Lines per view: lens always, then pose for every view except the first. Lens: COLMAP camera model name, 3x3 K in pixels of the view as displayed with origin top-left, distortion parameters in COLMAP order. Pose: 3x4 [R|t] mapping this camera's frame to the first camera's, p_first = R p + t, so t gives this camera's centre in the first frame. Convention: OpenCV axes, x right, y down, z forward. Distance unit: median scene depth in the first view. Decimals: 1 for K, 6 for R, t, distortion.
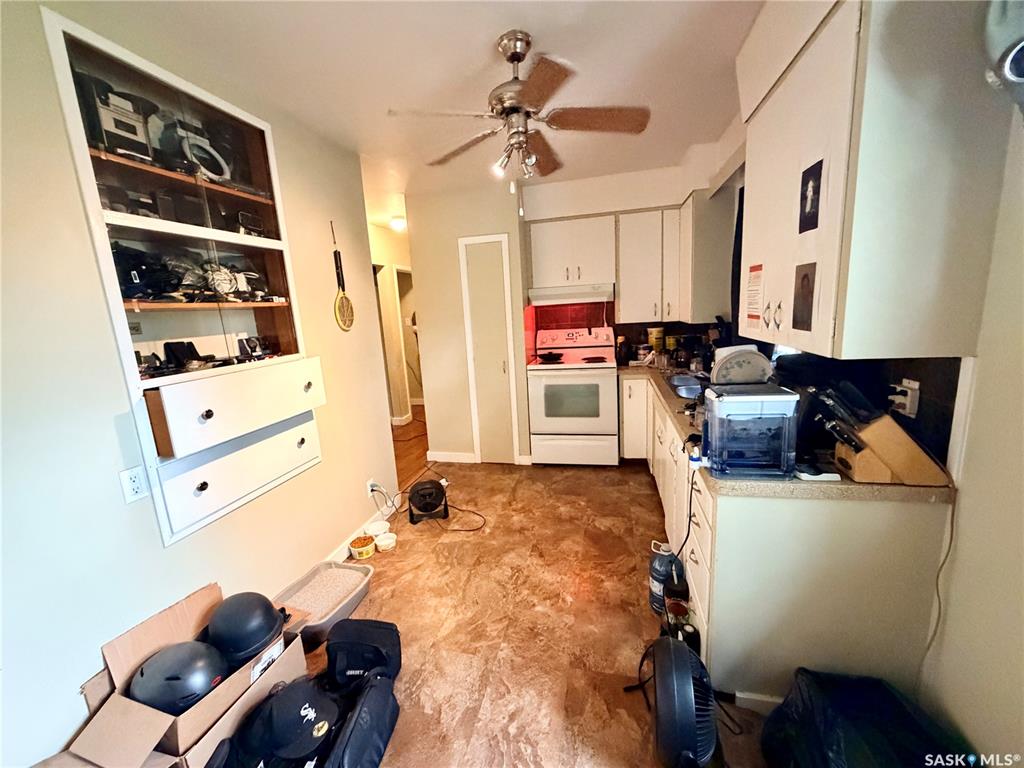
lens RADIAL K [[408.5, 0, 505.4], [0, 408.5, 384.9], [0, 0, 1]] dist [-0.002388, 0.000275]
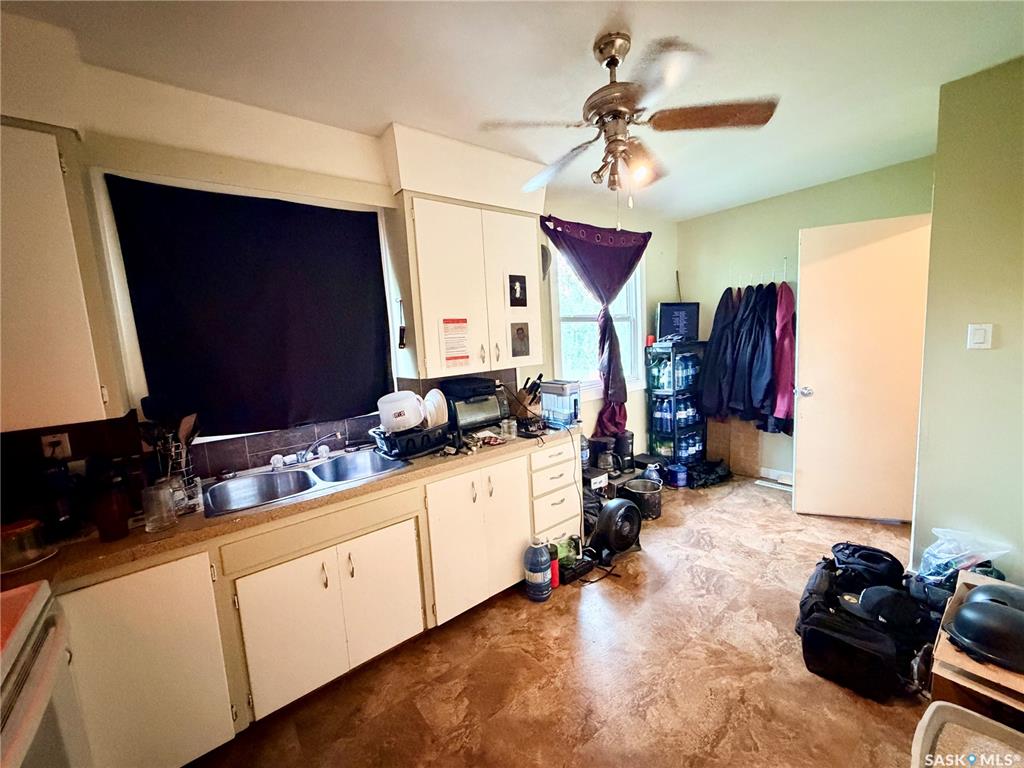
lens RADIAL K [[408.5, 0, 509.9], [0, 408.5, 384.1], [0, 0, 1]] dist [-0.002388, 0.000275]
pose [[-0.787706, 0.033976, 0.615114, -0.238776], [0.217006, 0.949783, 0.225434, -0.261859], [-0.576565, 0.311059, -0.755523, 1.453998]]
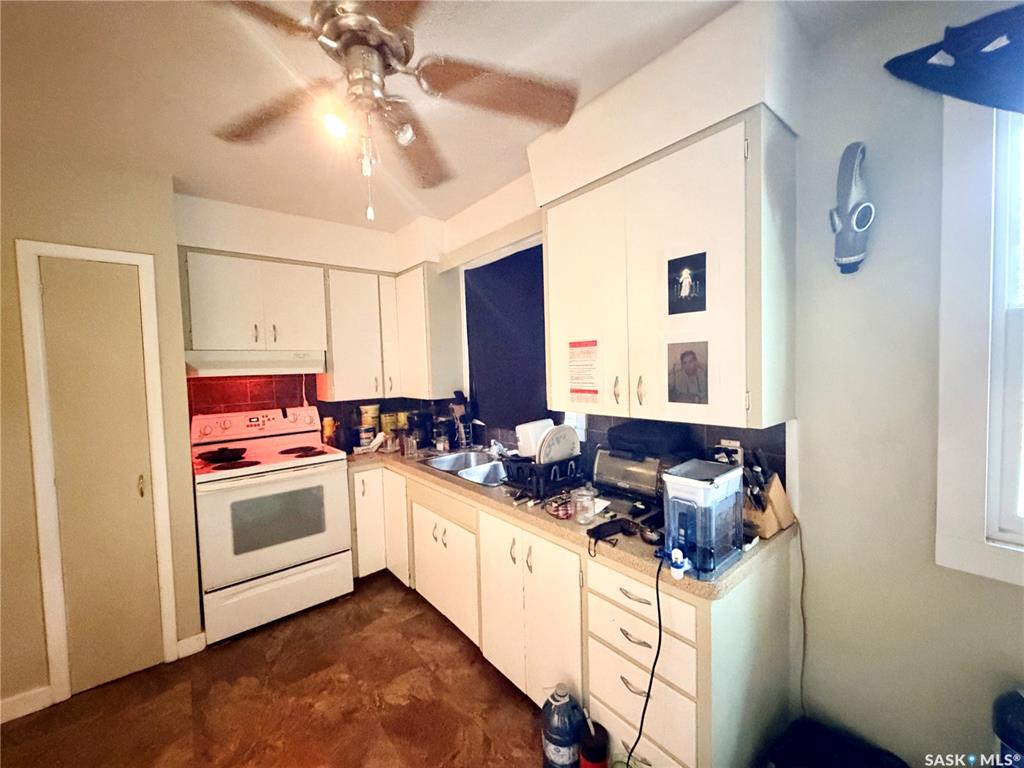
lens RADIAL K [[408.5, 0, 509.9], [0, 408.5, 384.0], [0, 0, 1]] dist [-0.002388, 0.000275]
pose [[0.603900, 0.006954, 0.797030, -0.223285], [0.140043, 0.983481, -0.114690, -0.072818], [-0.784661, 0.180880, 0.592950, 0.418088]]
